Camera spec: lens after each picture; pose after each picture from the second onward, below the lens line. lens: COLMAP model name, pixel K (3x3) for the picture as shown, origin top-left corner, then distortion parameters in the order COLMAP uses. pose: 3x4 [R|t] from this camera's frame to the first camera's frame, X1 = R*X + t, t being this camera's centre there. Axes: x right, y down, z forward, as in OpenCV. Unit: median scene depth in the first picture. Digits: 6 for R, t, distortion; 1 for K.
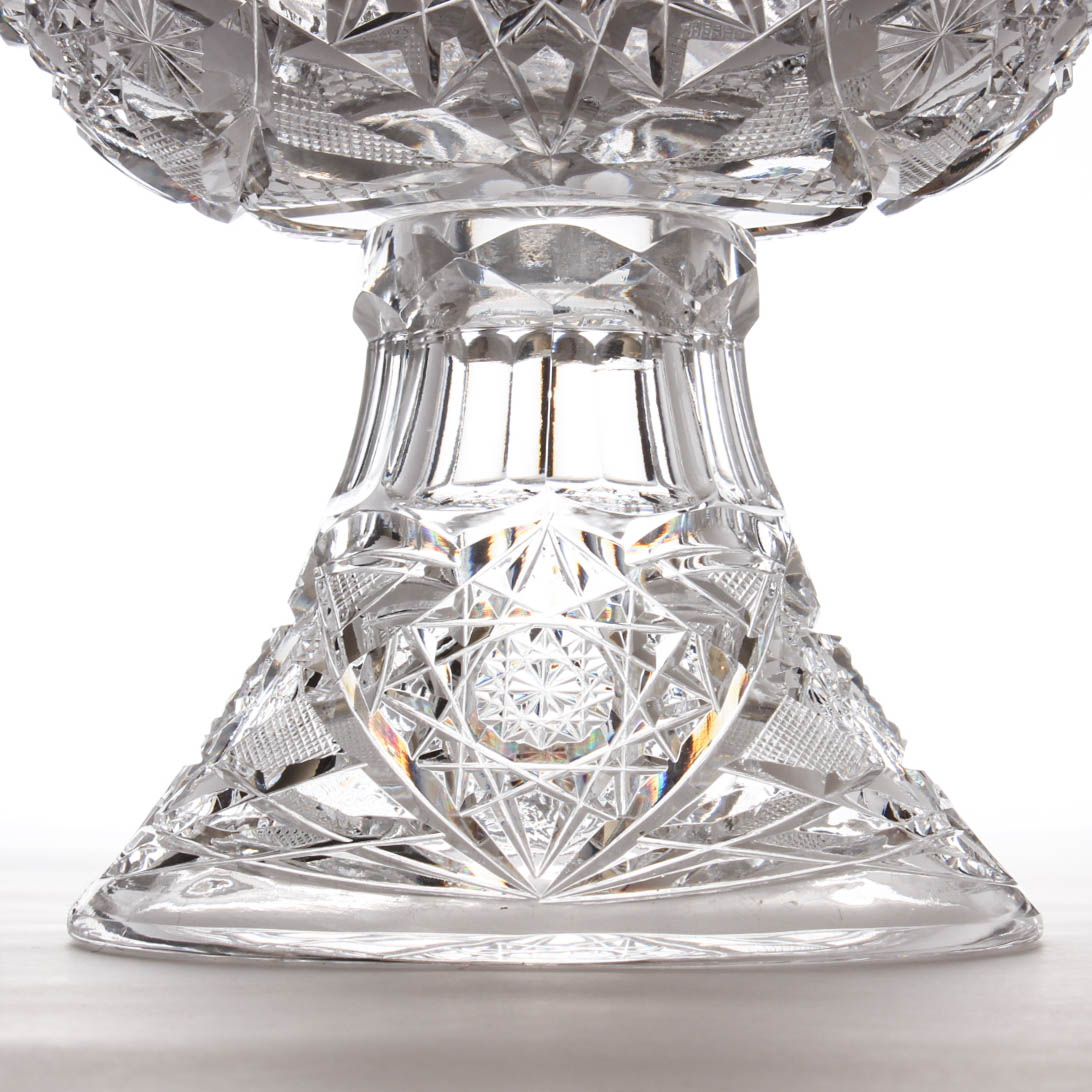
lens RADIAL K [[5886.4, 0, 546.0], [0, 5886.4, 543.6], [0, 0, 1]] dist [0.045815, 0.000000]
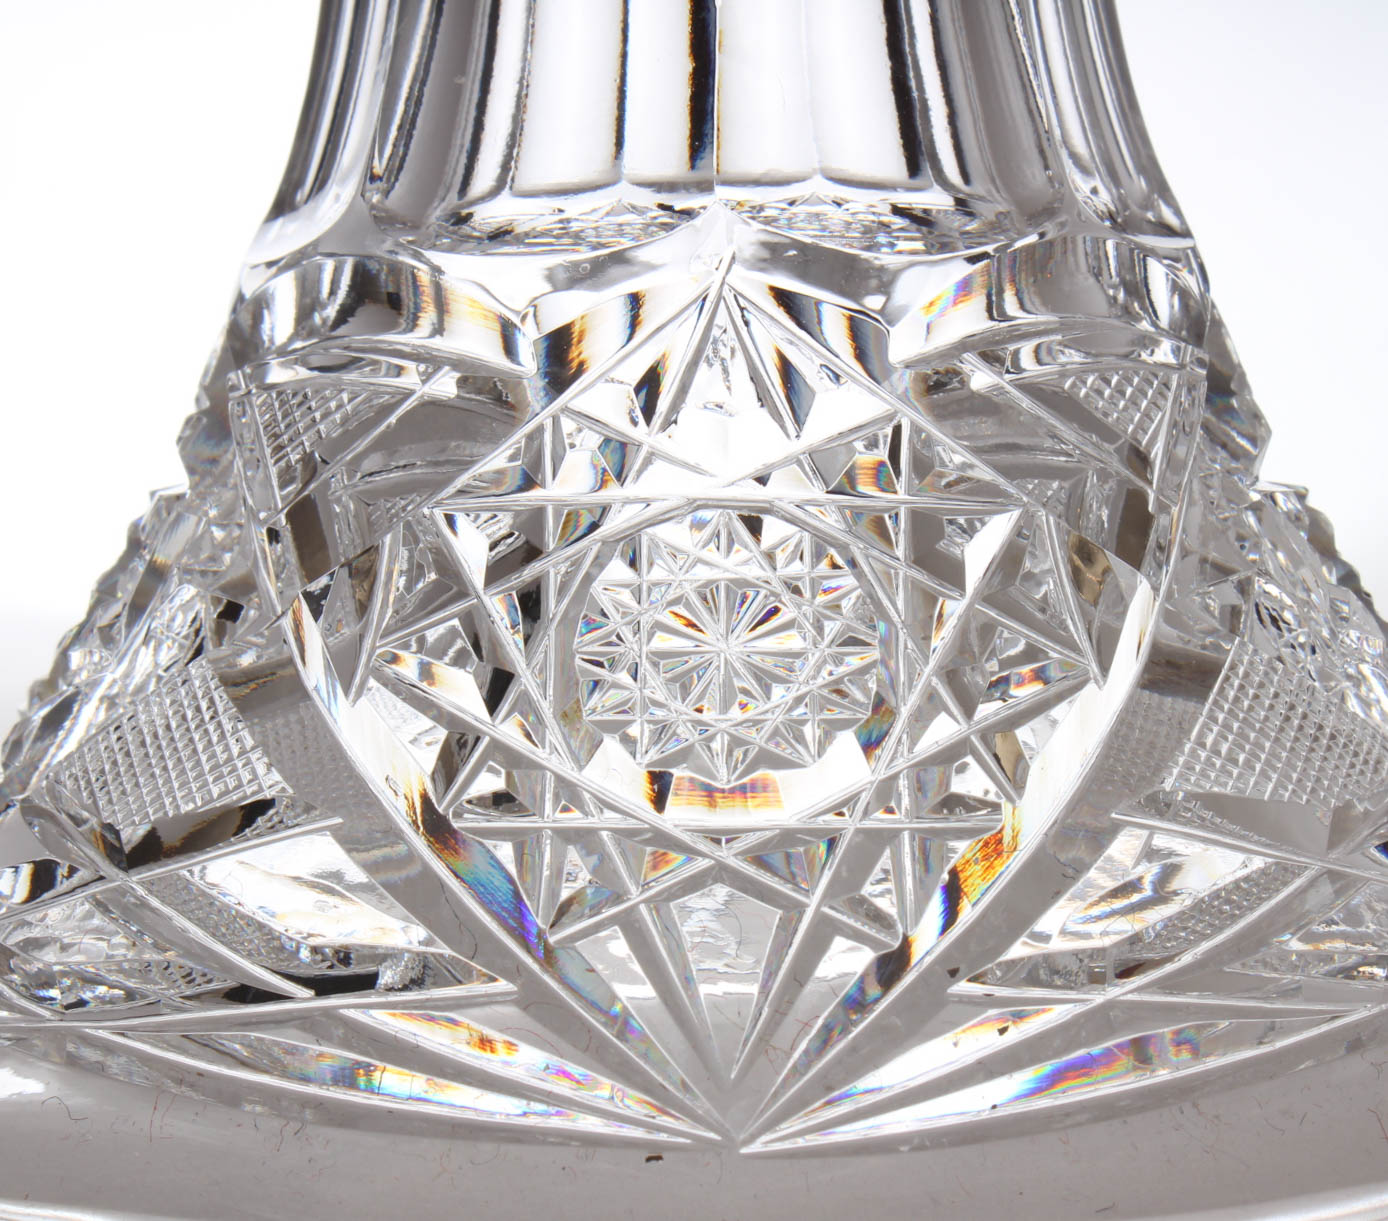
lens RADIAL K [[5160.3, 0, 696.7], [0, 5160.3, 610.5], [0, 0, 1]] dist [-0.027277, 0.000000]
pose [[0.999426, -0.020798, 0.026724, -0.012963], [0.018401, 0.996040, 0.086984, -0.012770], [-0.028428, -0.086443, 0.995851, 0.589713]]
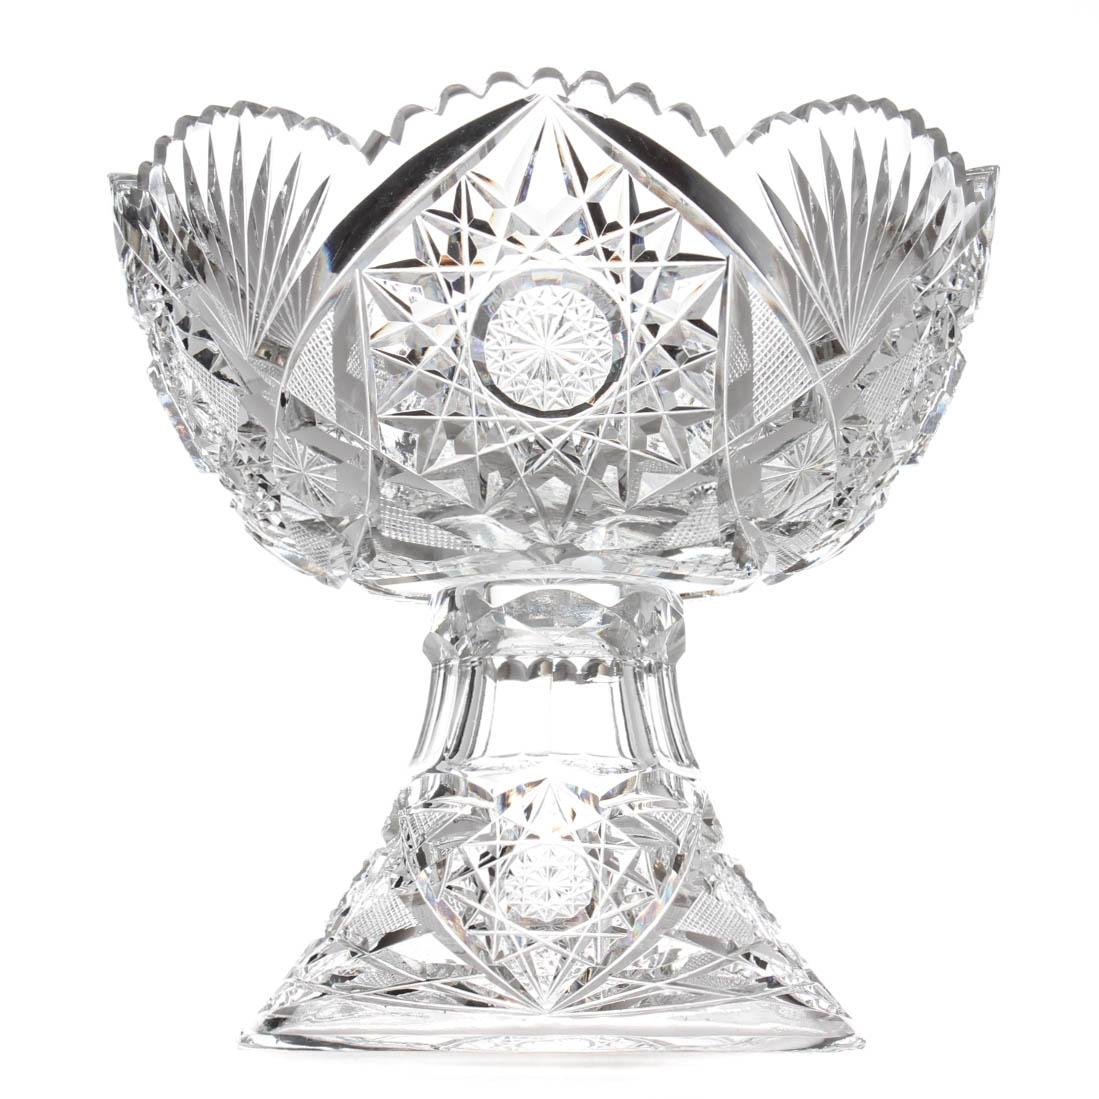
lens RADIAL K [[5622.7, 0, 550.1], [0, 5622.7, 550.1], [0, 0, 1]] dist [-0.050967, 0.000000]
pose [[0.999923, 0.004194, 0.011711, -0.017415], [-0.003388, 0.997680, -0.067990, 0.036920], [-0.011969, 0.067945, 0.997617, -0.489991]]
